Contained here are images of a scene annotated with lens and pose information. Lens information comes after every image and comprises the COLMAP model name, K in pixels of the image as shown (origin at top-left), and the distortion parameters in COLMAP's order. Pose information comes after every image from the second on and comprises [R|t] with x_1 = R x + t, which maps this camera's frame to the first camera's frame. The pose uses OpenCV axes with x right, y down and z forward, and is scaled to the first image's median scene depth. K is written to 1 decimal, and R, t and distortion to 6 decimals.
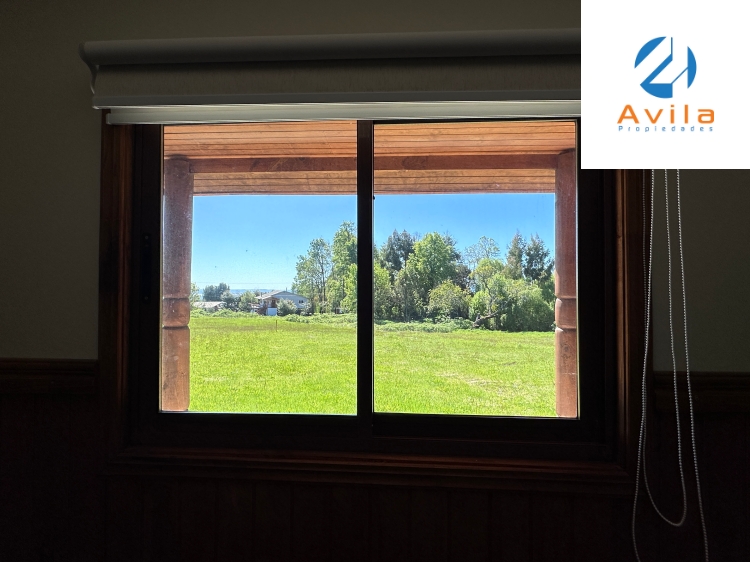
lens RADIAL K [[378.4, 0, 377.0], [0, 378.4, 279.4], [0, 0, 1]] dist [0.006561, 0.001333]
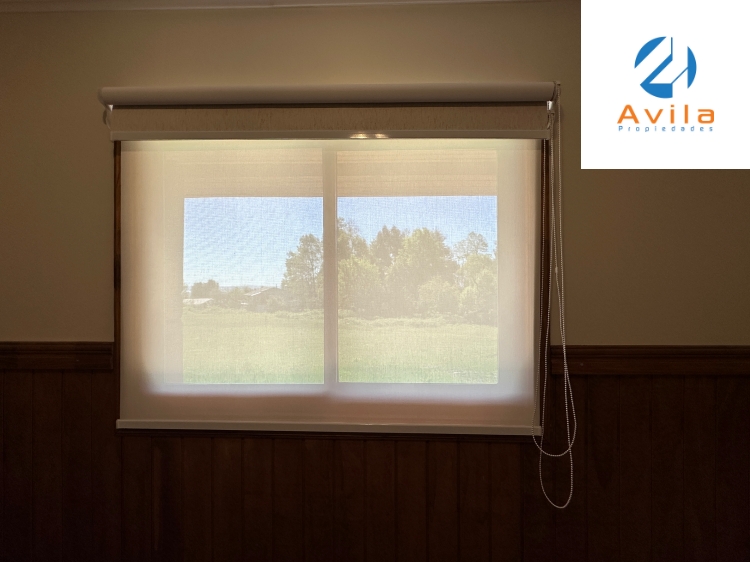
lens RADIAL K [[378.4, 0, 374.9], [0, 378.4, 280.9], [0, 0, 1]] dist [0.006561, 0.001333]
pose [[0.999787, -0.005817, 0.019792, 0.077426], [0.005517, 0.999869, 0.015196, 0.002811], [-0.019877, -0.015084, 0.999689, -0.109546]]
